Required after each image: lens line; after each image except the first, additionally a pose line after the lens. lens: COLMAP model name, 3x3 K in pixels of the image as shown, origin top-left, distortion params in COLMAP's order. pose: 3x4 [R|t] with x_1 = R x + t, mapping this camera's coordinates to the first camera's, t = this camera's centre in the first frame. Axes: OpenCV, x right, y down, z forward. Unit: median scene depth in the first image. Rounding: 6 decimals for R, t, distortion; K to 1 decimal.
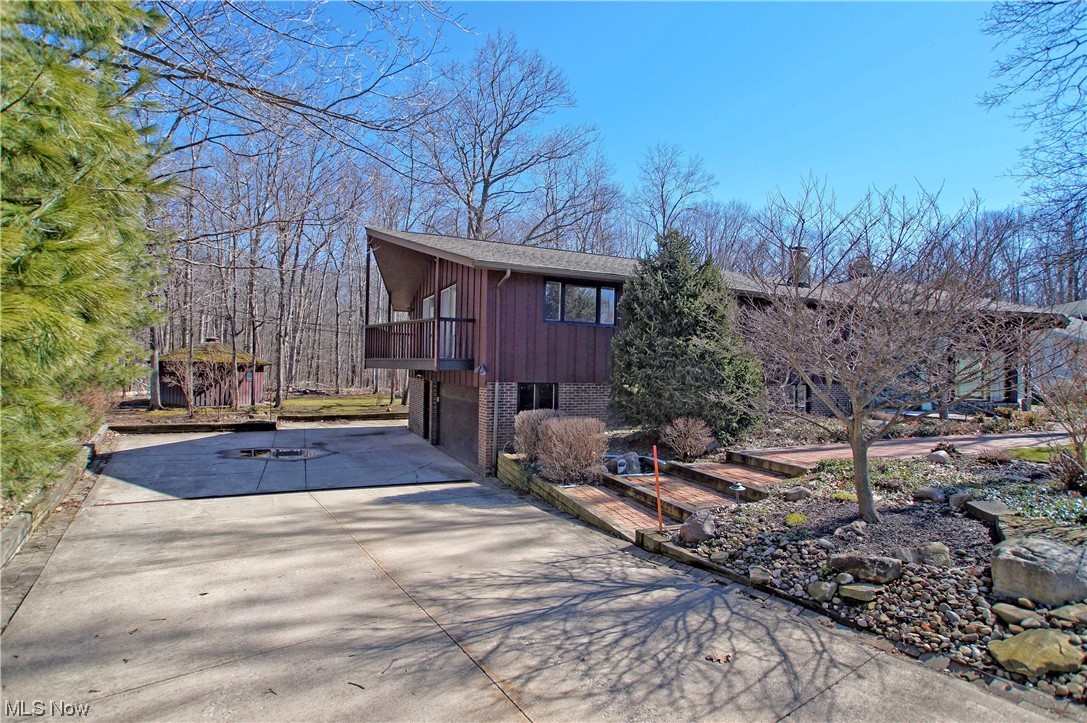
lens RADIAL K [[525.3, 0, 543.5], [0, 525.3, 361.5], [0, 0, 1]] dist [-0.046344, 0.000349]
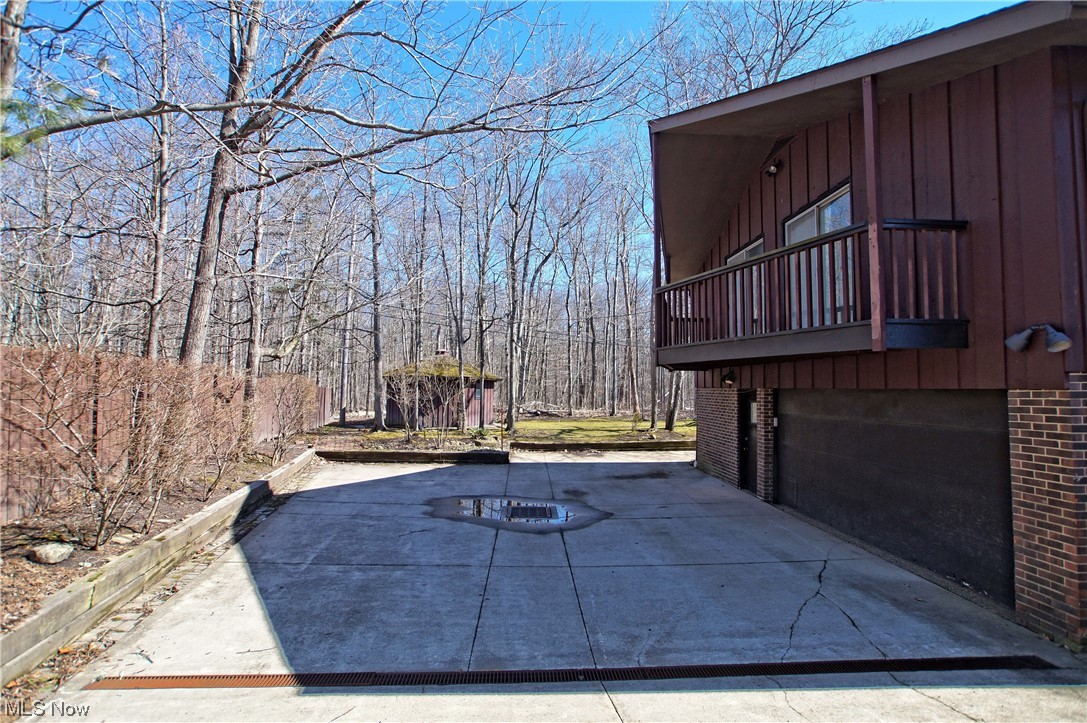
lens RADIAL K [[525.3, 0, 543.5], [0, 525.3, 361.5], [0, 0, 1]] dist [-0.046344, 0.000349]
pose [[0.919935, -0.029393, -0.390968, -0.170023], [0.011180, 0.998747, -0.048781, 0.025762], [0.391912, 0.040505, 0.919111, 0.319398]]
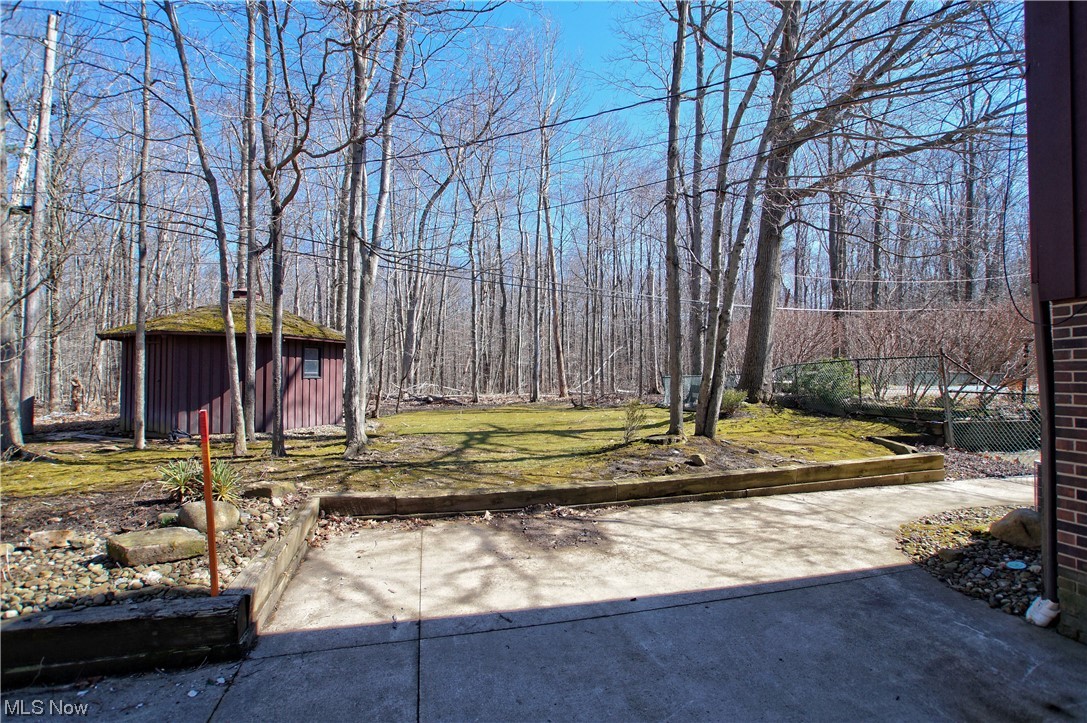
lens RADIAL K [[525.3, 0, 543.5], [0, 525.3, 361.5], [0, 0, 1]] dist [-0.046344, 0.000349]
pose [[0.977801, -0.017437, -0.208808, -0.350021], [0.014689, 0.999784, -0.014703, 0.043795], [0.209019, 0.011310, 0.977846, 0.765380]]
